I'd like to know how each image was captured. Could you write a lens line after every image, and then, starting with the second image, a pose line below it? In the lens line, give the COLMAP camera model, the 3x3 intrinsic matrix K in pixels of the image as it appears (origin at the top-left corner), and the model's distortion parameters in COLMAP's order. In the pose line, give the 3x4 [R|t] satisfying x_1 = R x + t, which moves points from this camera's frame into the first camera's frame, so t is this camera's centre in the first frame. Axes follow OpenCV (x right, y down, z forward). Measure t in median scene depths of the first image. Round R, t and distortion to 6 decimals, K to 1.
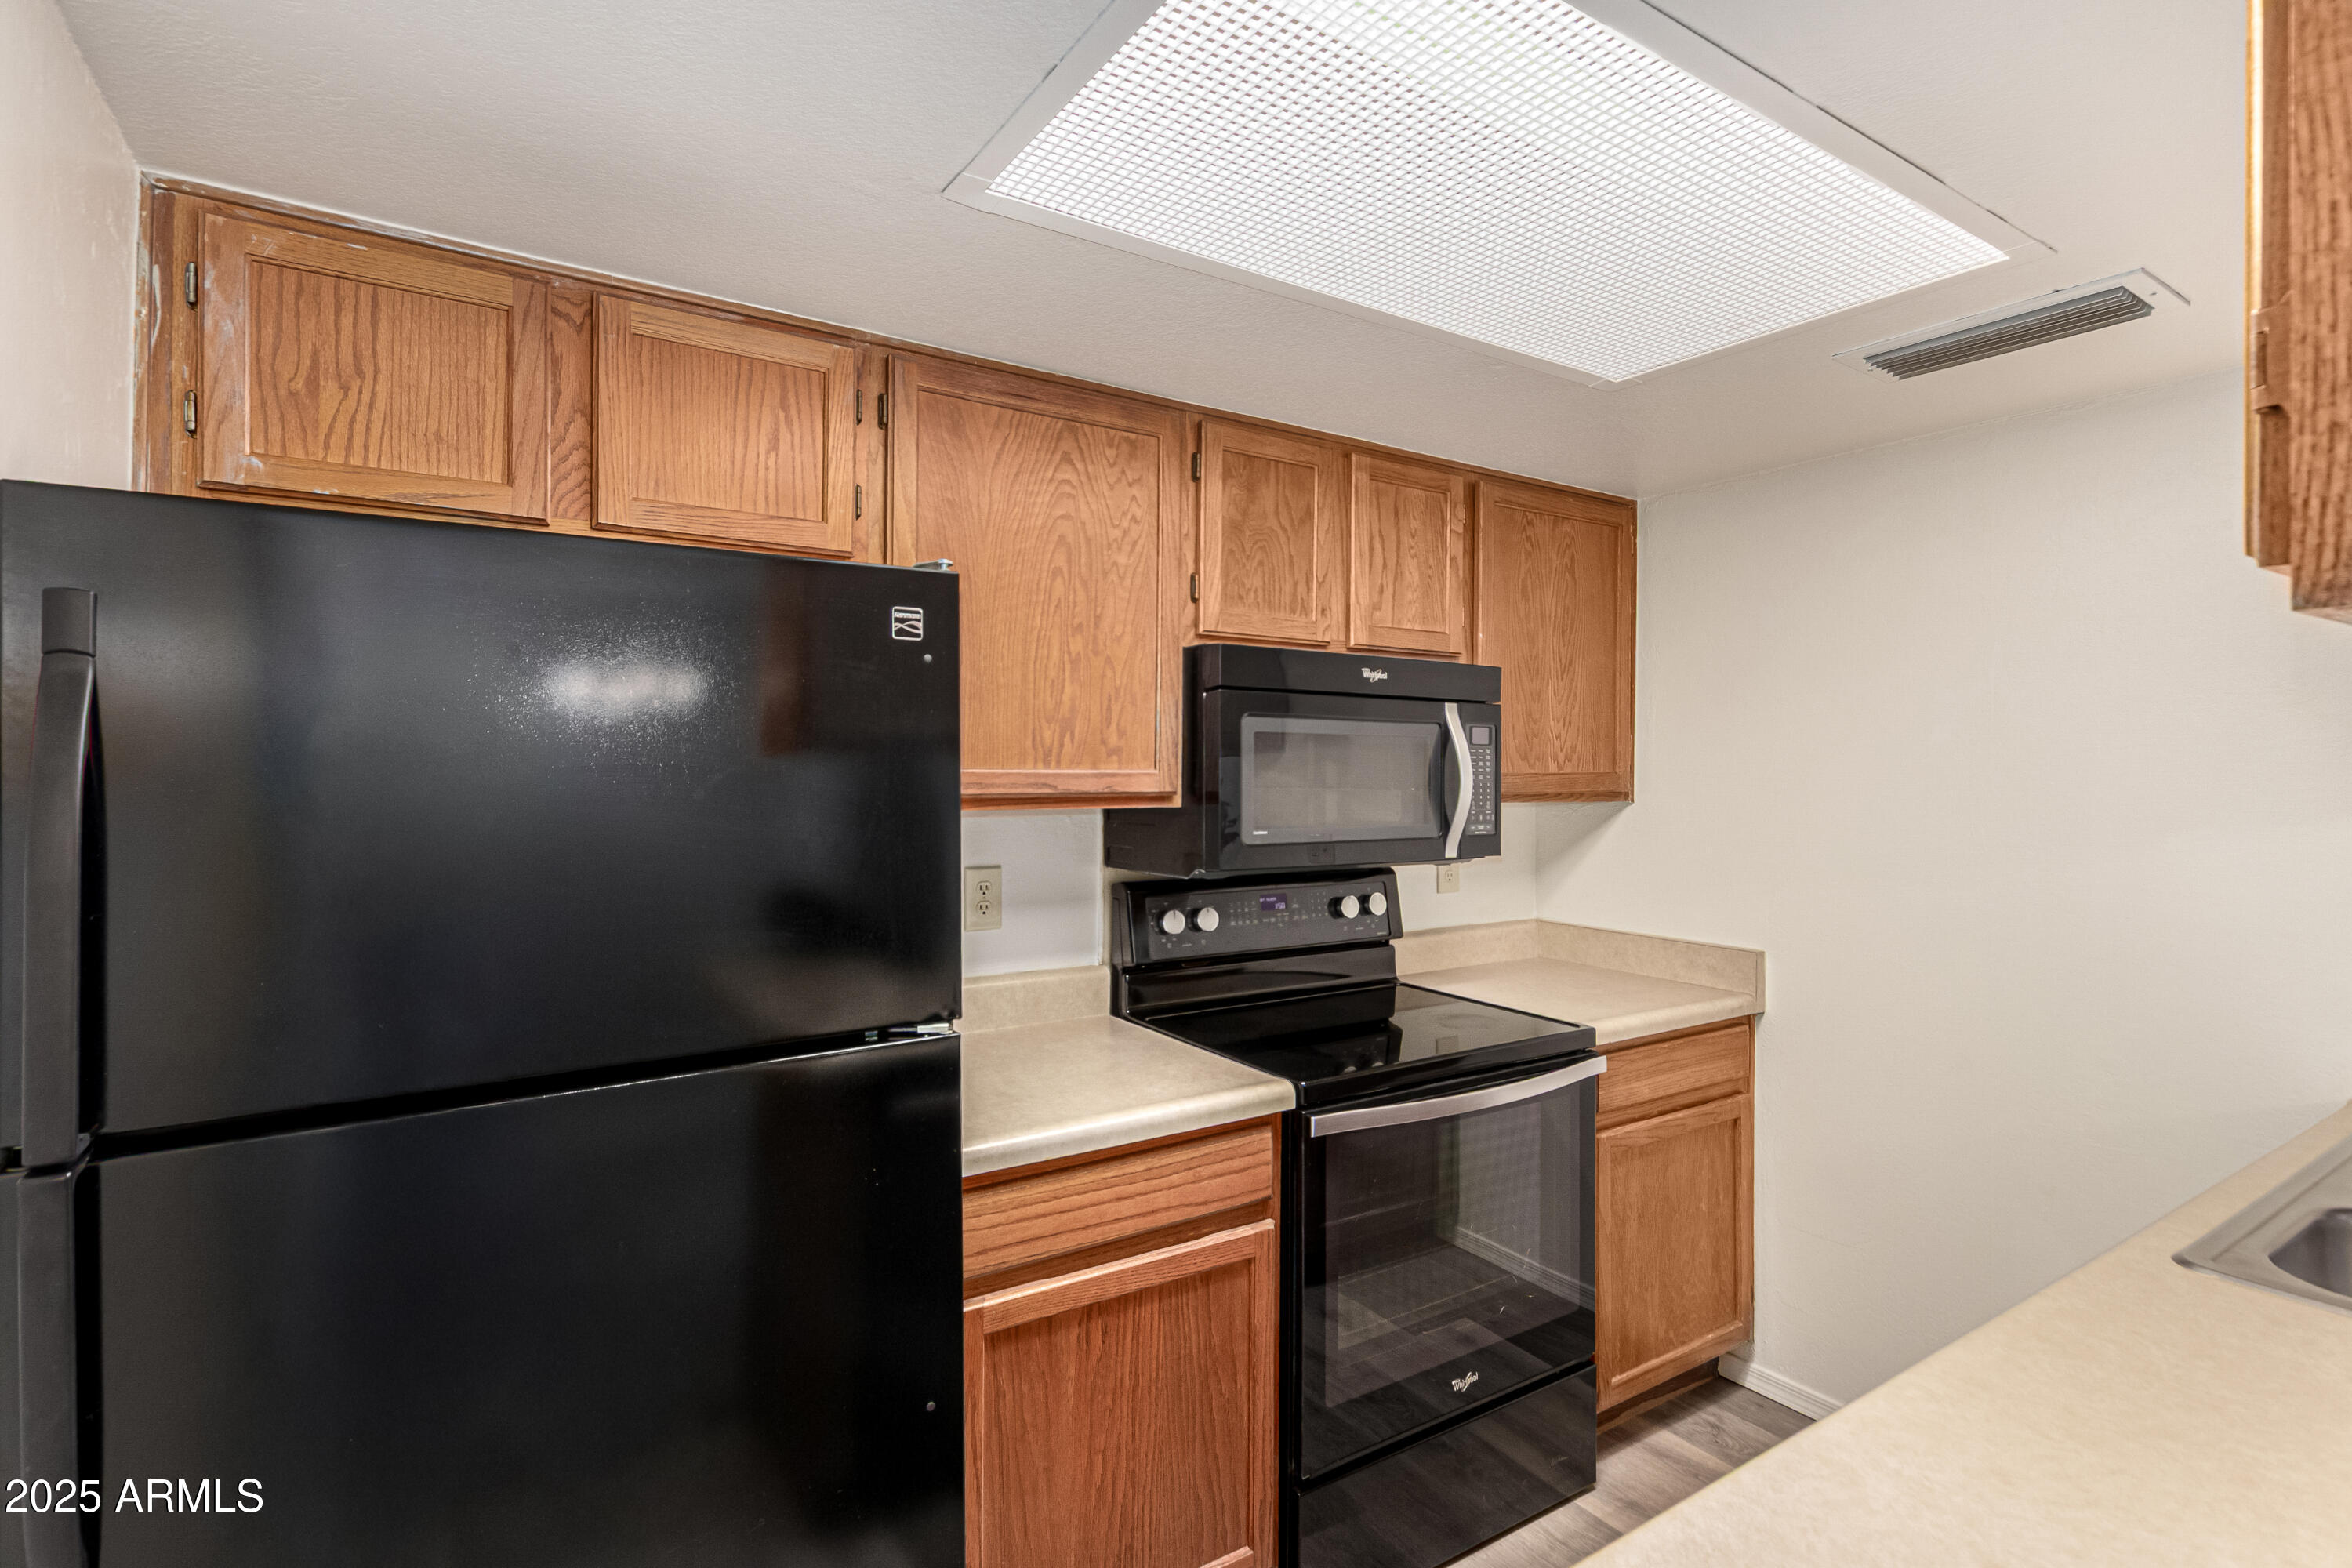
lens RADIAL K [[1119.6, 0, 1164.7], [0, 1119.6, 781.6], [0, 0, 1]] dist [-0.004363, -0.000702]
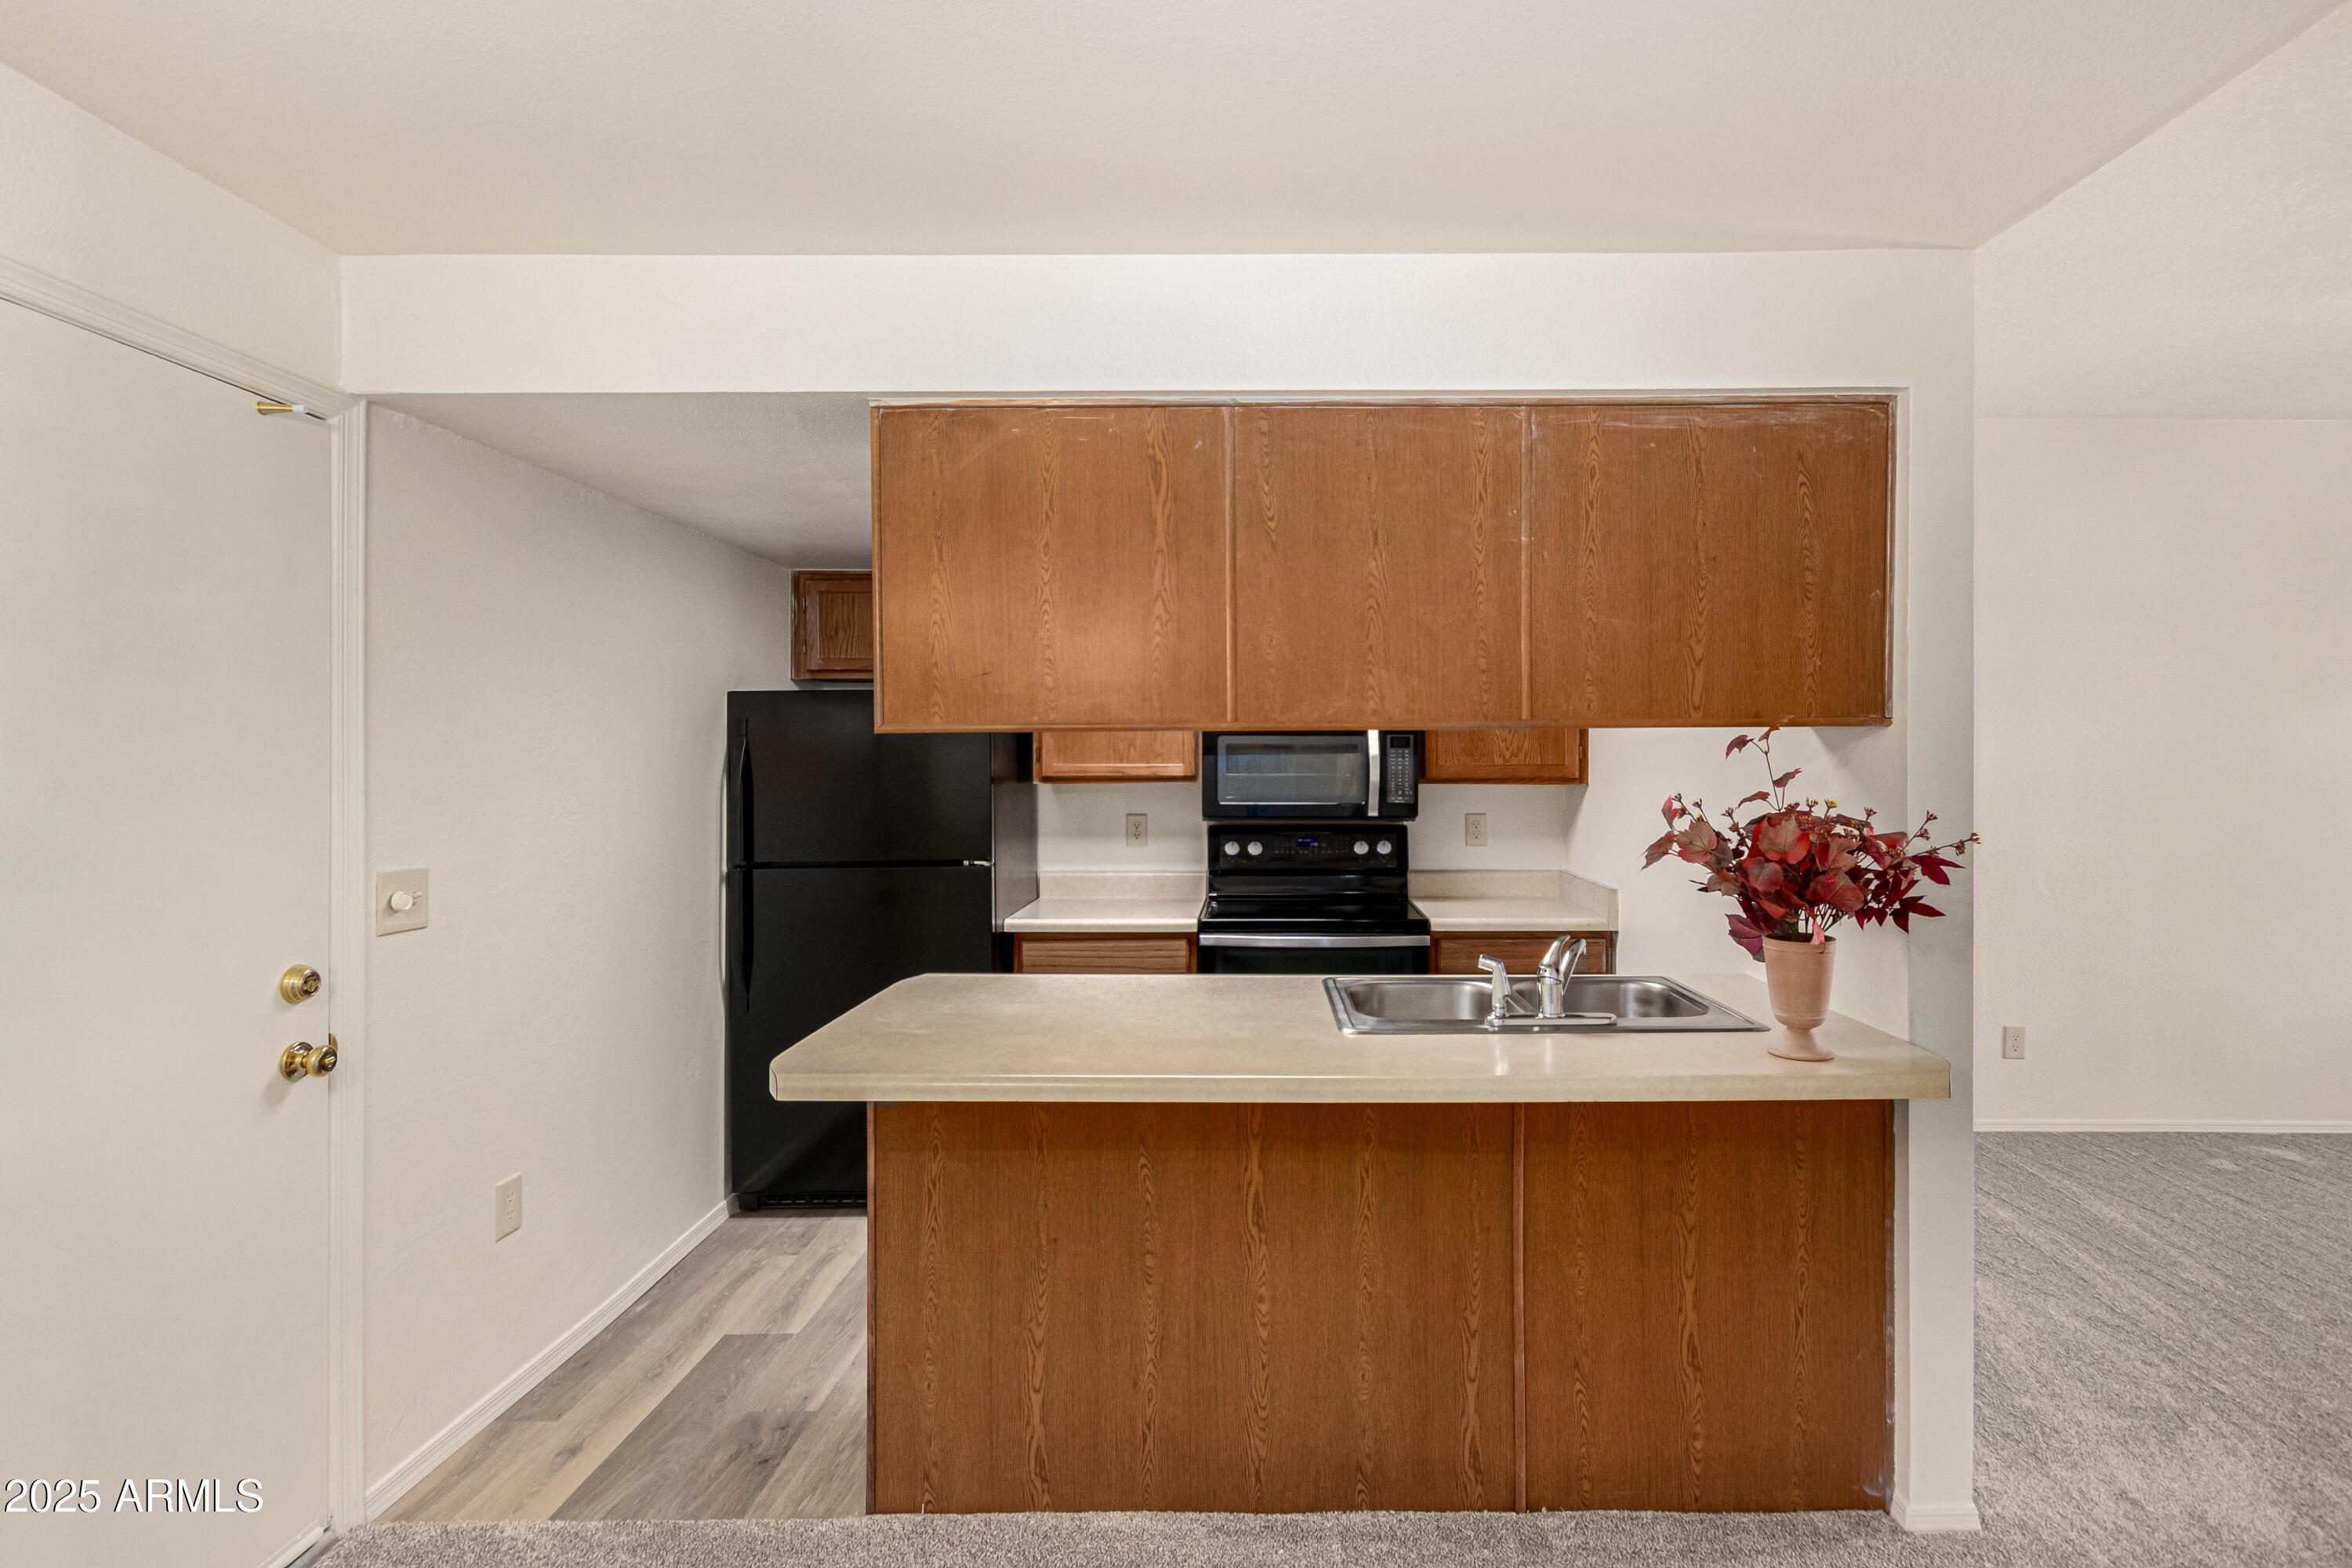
lens RADIAL K [[1119.6, 0, 1188.1], [0, 1119.6, 772.8], [0, 0, 1]] dist [-0.004363, -0.000702]
pose [[0.838555, 0.003918, -0.544802, 0.983750], [-0.001741, 0.999988, 0.004511, -0.003478], [0.544814, -0.002834, 0.838552, -0.579157]]
